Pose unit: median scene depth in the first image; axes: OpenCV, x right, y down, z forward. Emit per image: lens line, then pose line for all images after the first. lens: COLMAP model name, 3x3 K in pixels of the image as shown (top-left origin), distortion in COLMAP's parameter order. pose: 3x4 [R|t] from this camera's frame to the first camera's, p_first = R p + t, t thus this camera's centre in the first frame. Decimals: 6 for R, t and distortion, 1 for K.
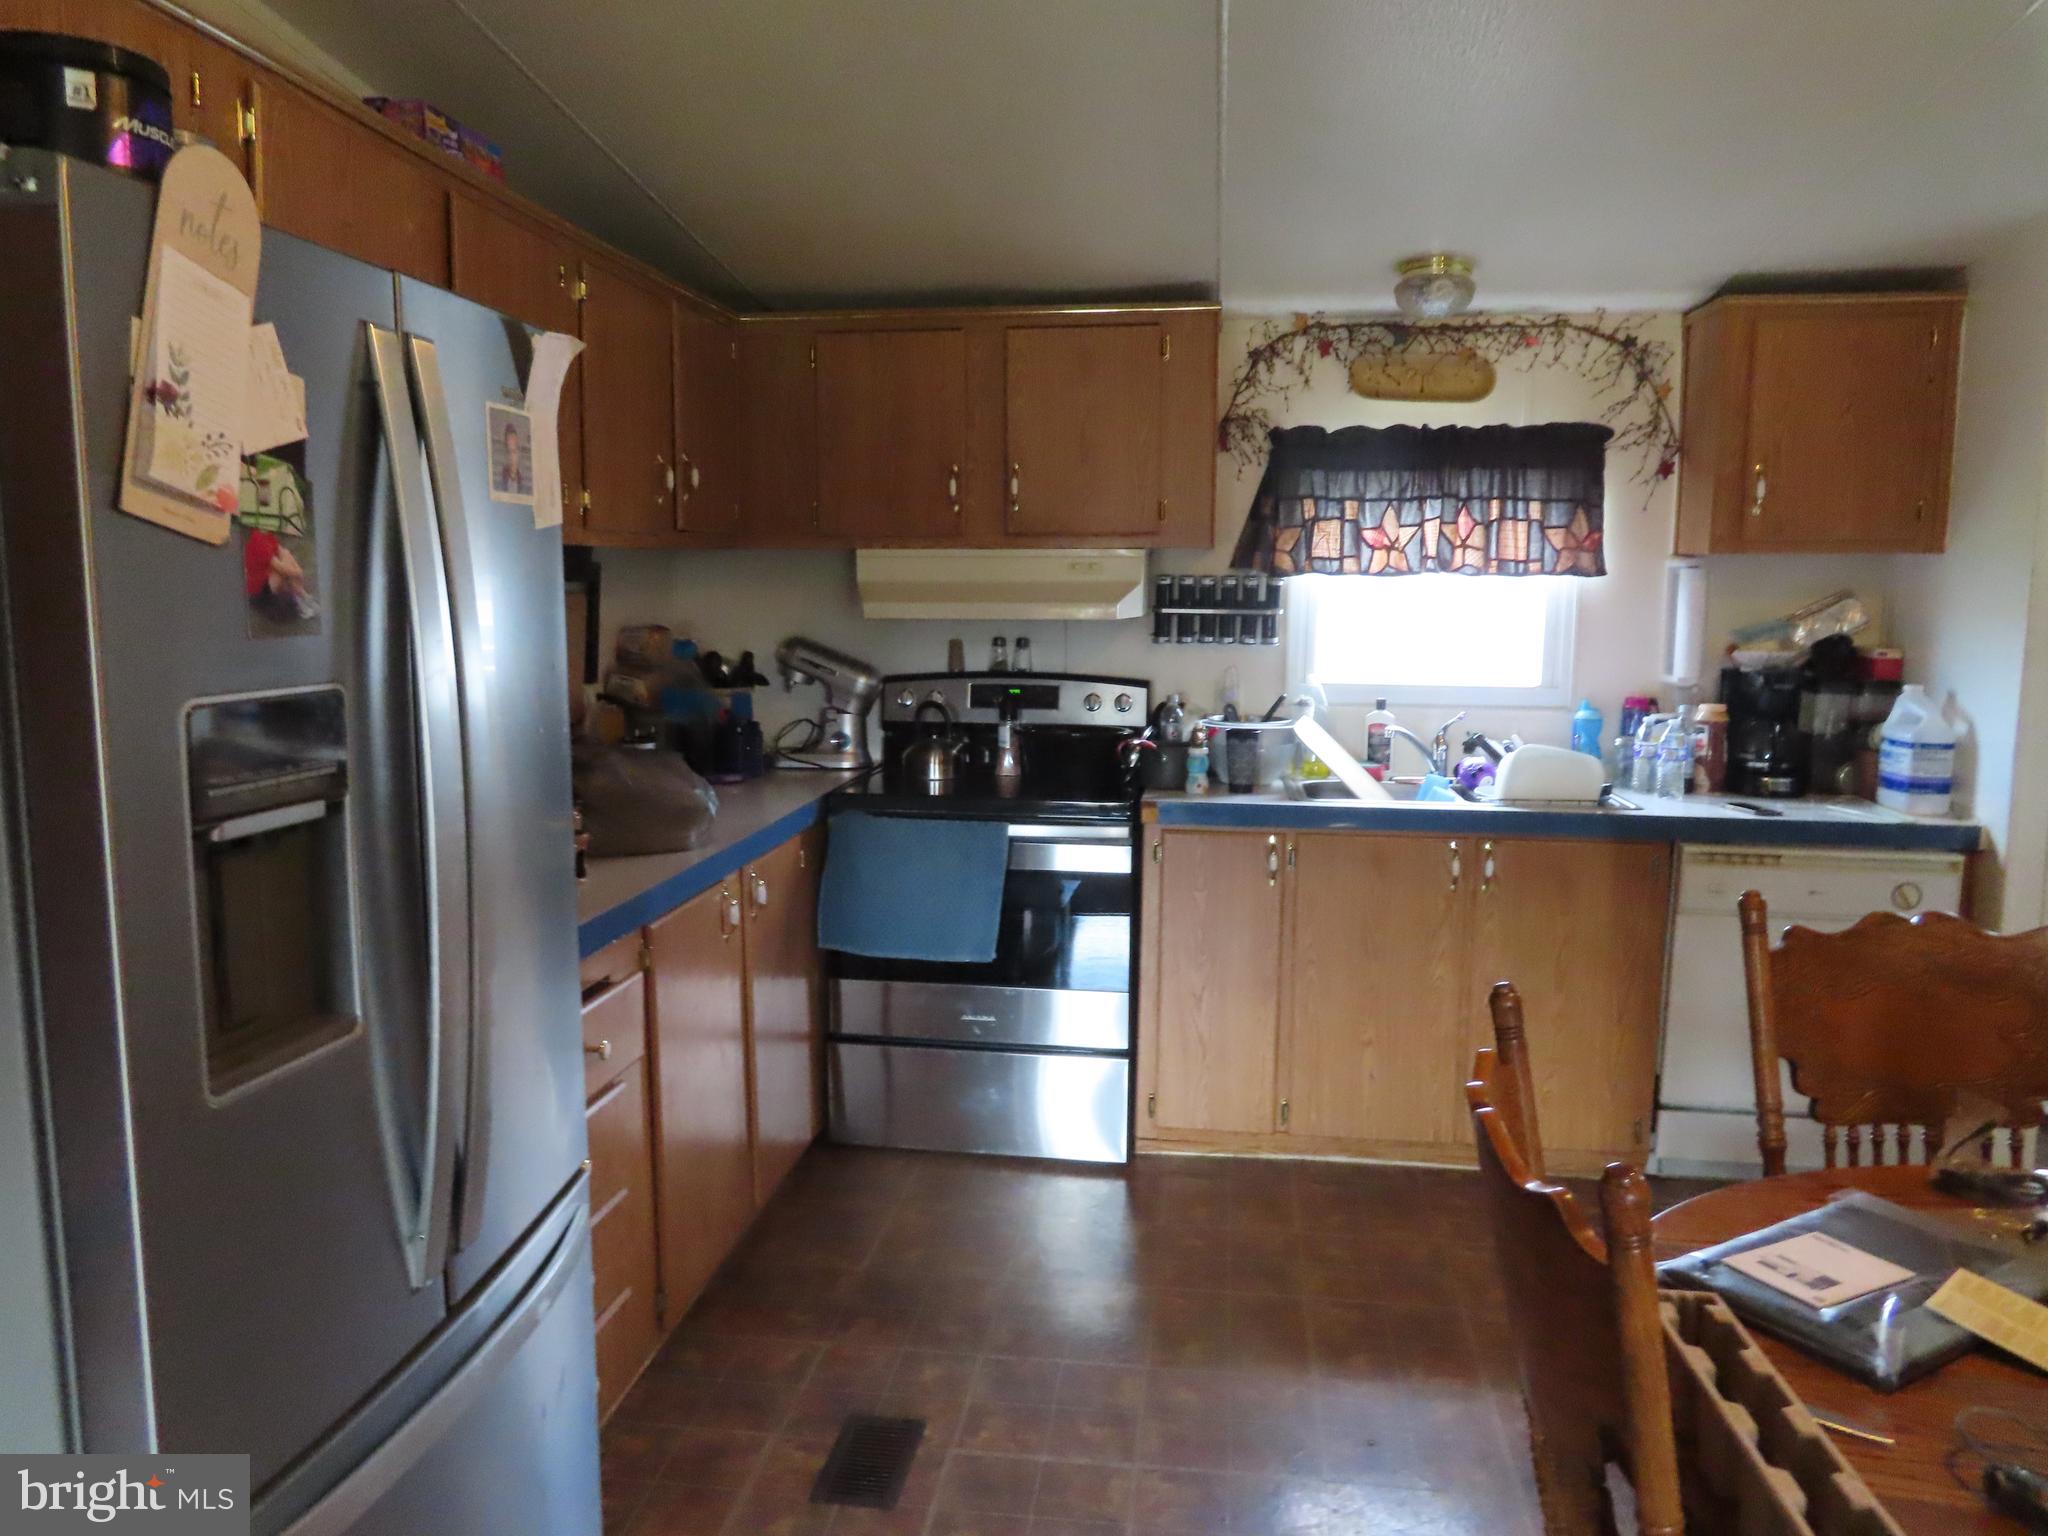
lens RADIAL K [[1466.4, 0, 1019.6], [0, 1466.4, 770.7], [0, 0, 1]] dist [-0.010895, 0.012669]
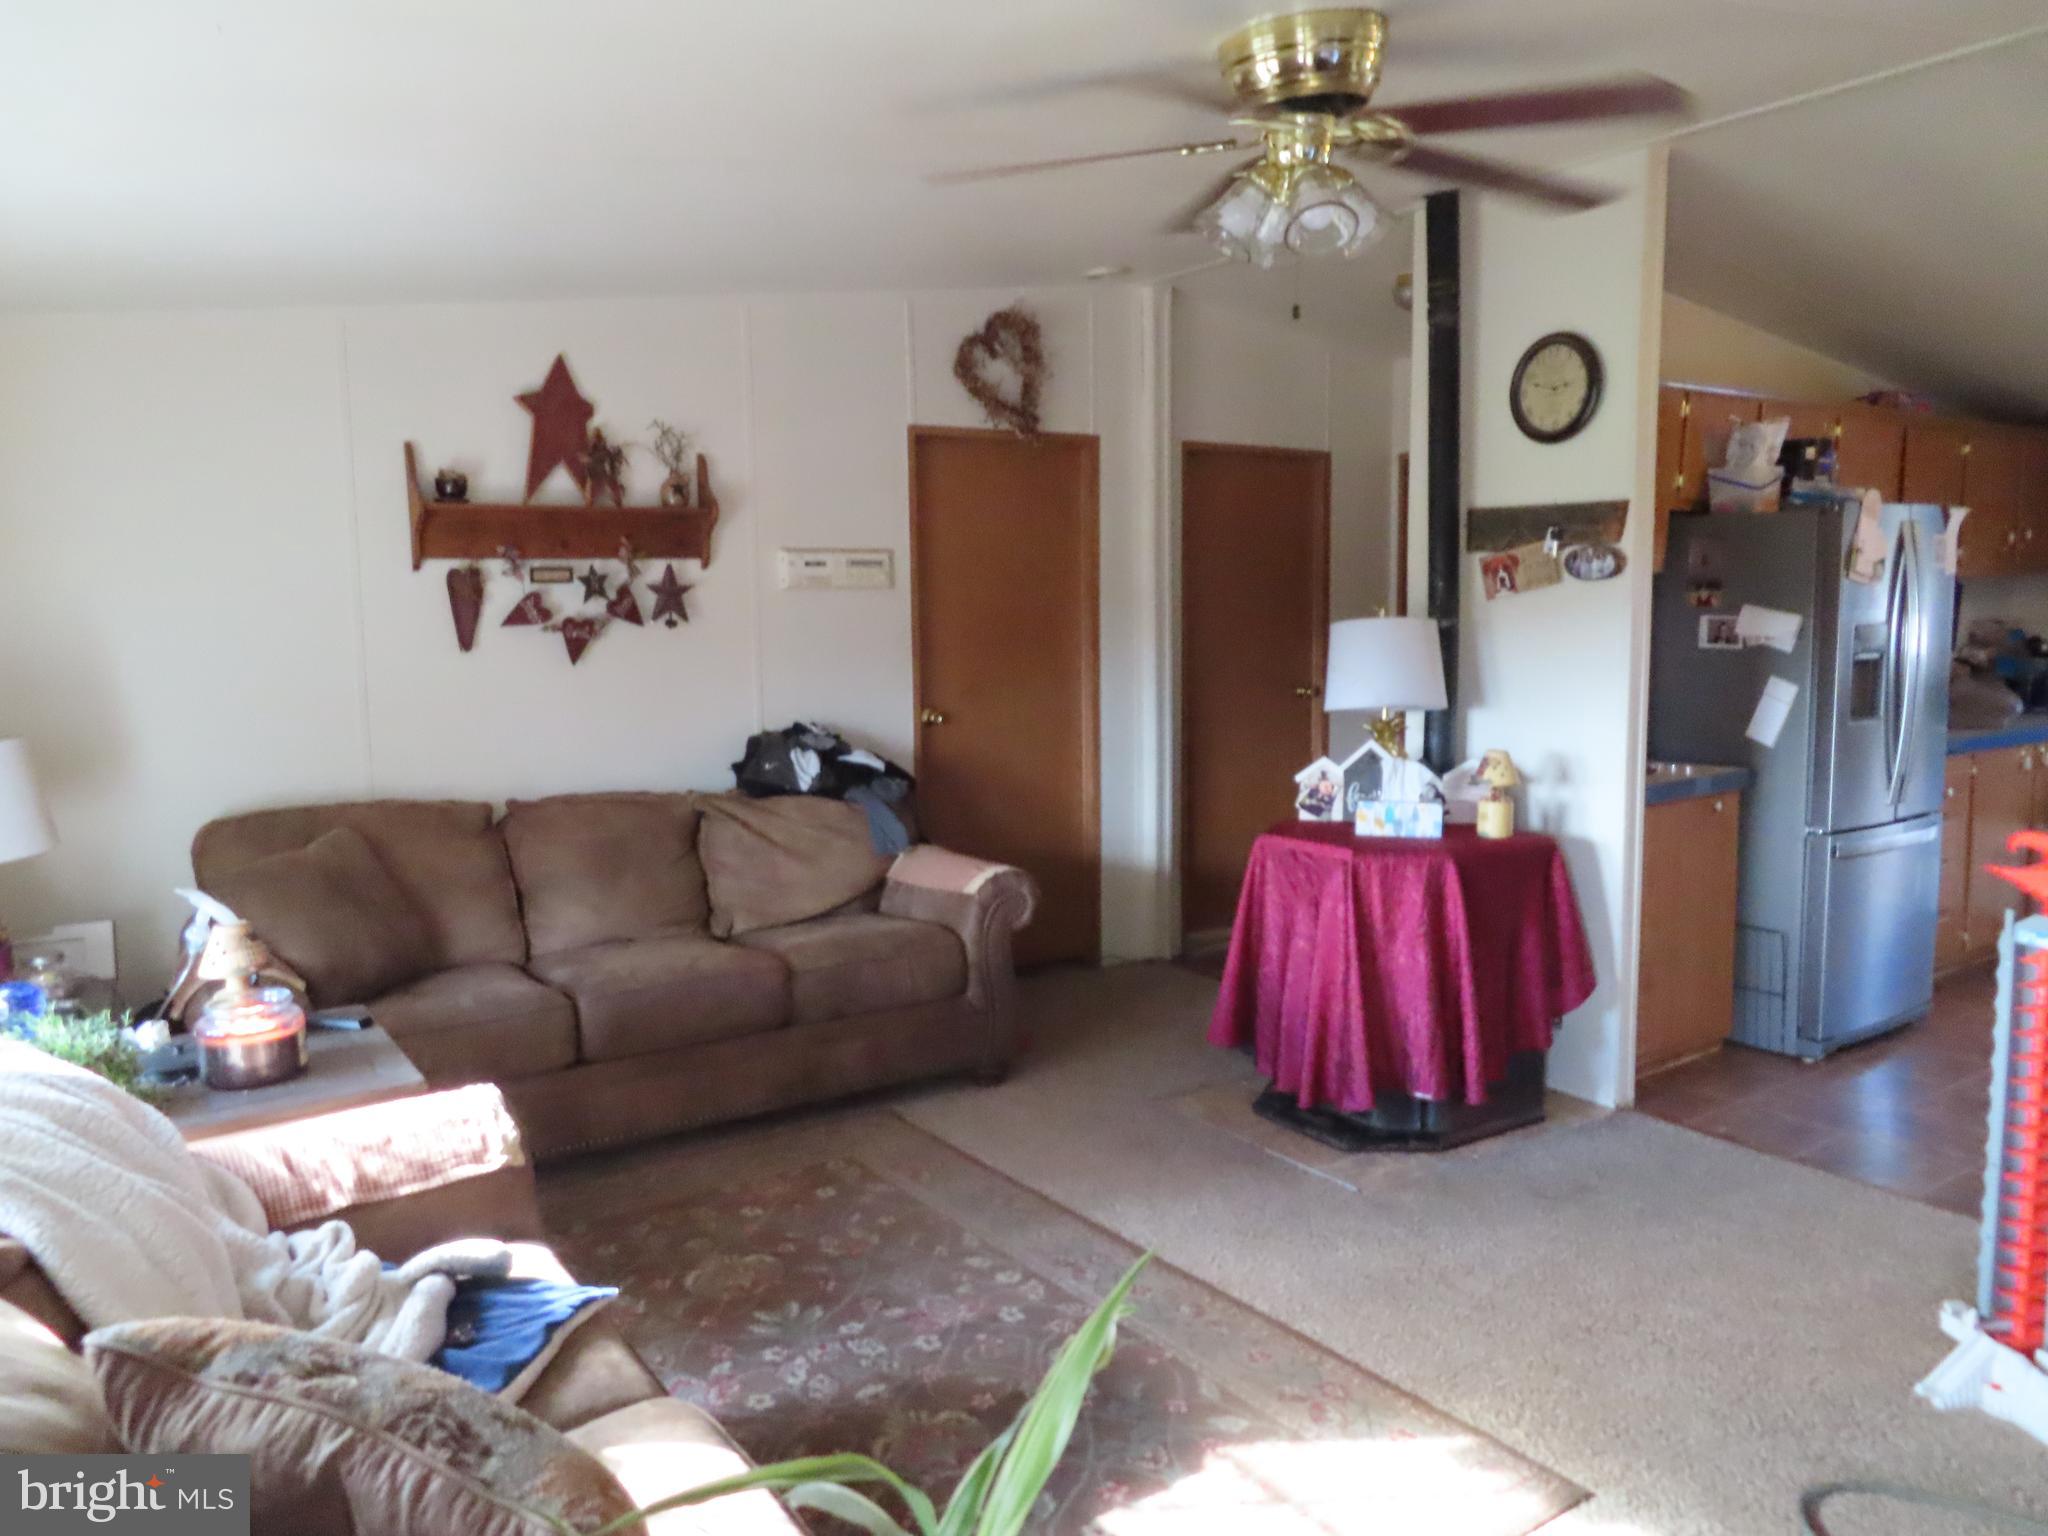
lens RADIAL K [[1466.4, 0, 1024.0], [0, 1466.4, 770.7], [0, 0, 1]] dist [-0.010895, 0.012669]
pose [[0.671269, 0.069320, -0.737965, 0.335109], [-0.078993, 0.996638, 0.021765, 0.166187], [0.736993, 0.043683, 0.674488, -1.254151]]
